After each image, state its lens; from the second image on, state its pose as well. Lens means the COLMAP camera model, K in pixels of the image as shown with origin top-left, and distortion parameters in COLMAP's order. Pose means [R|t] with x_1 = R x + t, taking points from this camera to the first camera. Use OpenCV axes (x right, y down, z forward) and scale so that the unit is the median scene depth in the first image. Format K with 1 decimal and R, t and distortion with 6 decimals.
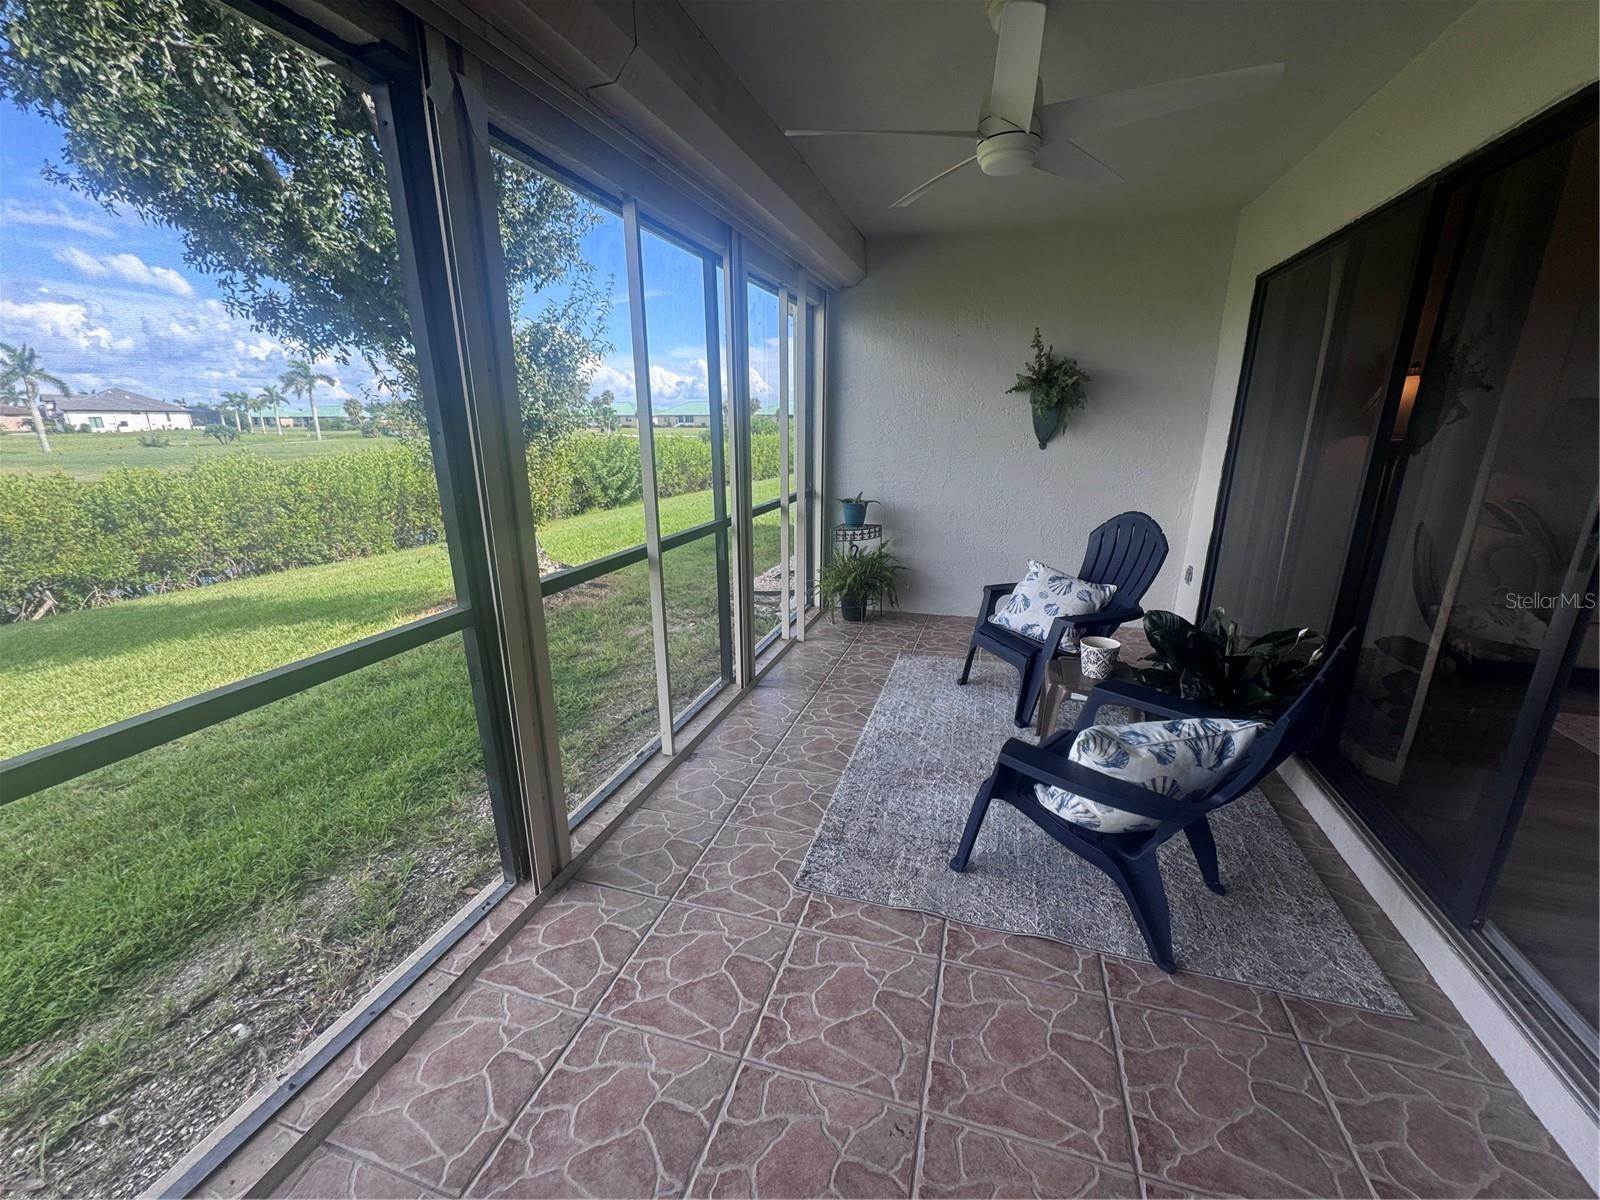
lens RADIAL K [[632.4, 0, 800.0], [0, 632.4, 600.0], [0, 0, 1]] dist [0.000208, 0.000037]
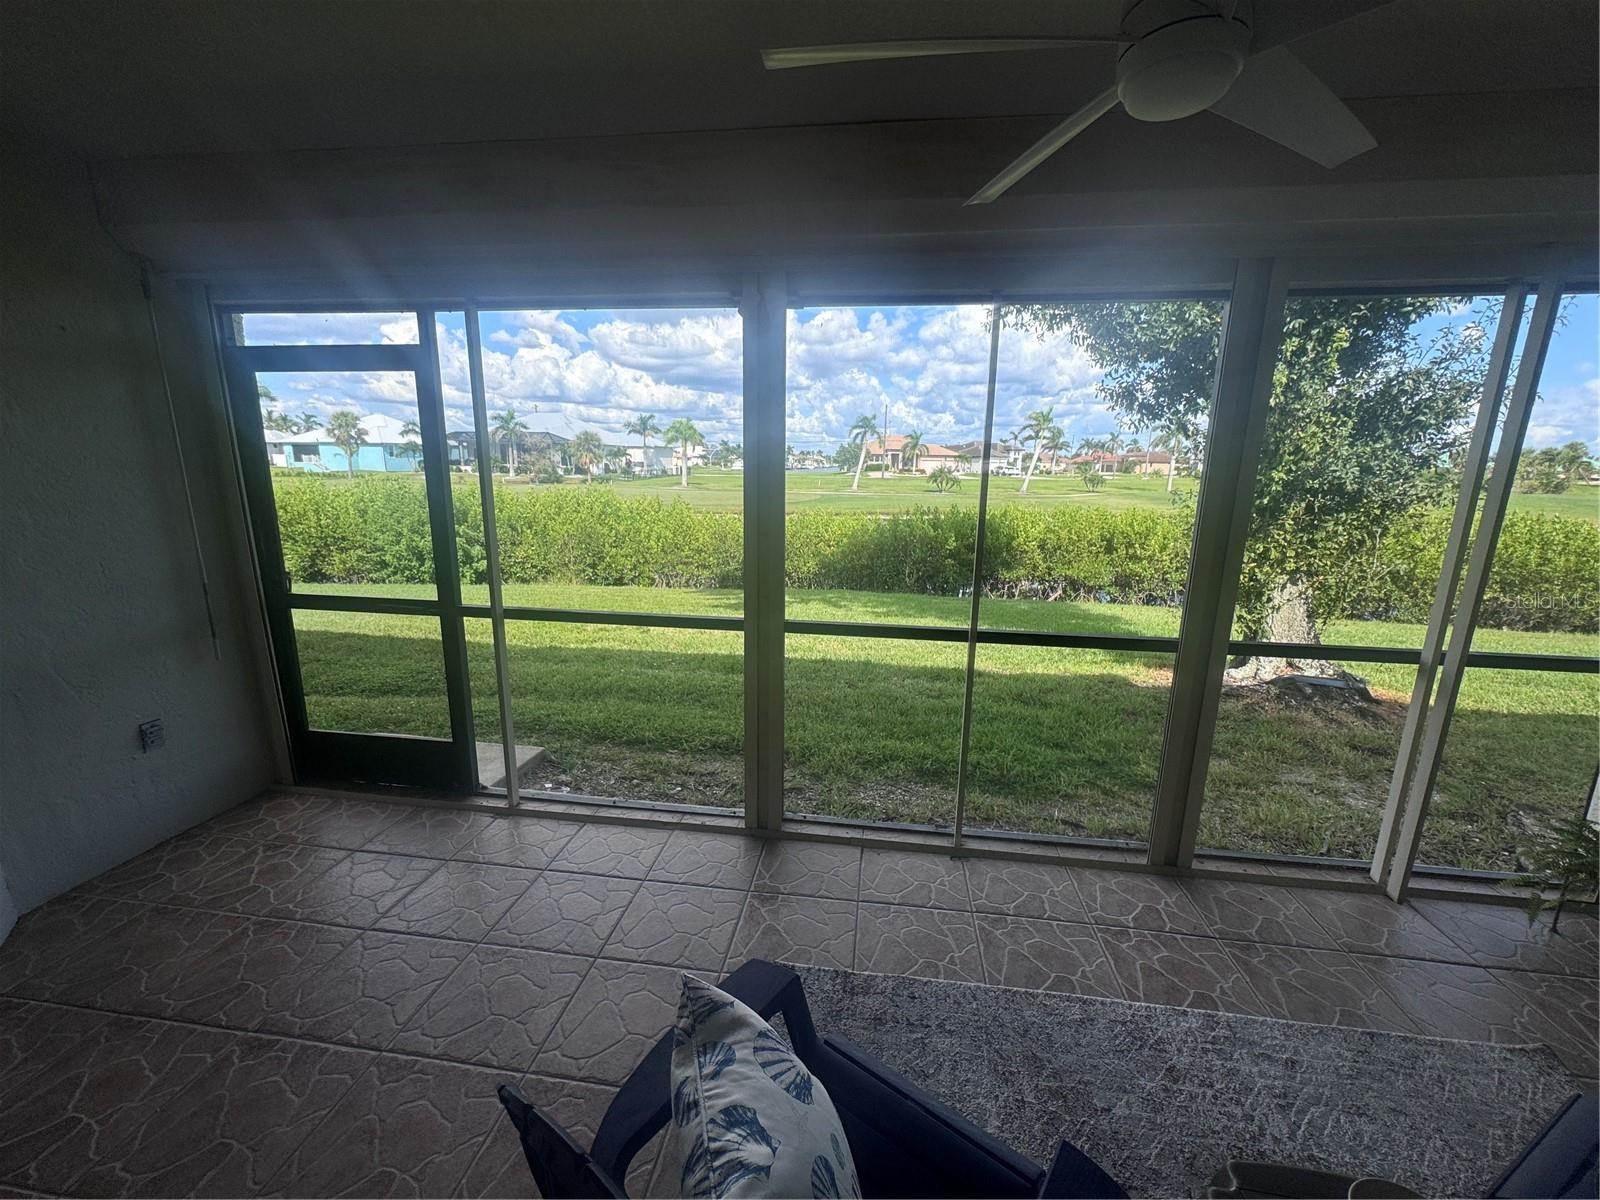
lens RADIAL K [[632.4, 0, 800.0], [0, 632.4, 600.0], [0, 0, 1]] dist [0.000208, 0.000037]
pose [[0.173767, 0.212668, -0.961550, 0.414523], [-0.282833, 0.946045, 0.158126, -0.133757], [0.943298, 0.244481, 0.224541, 0.326447]]
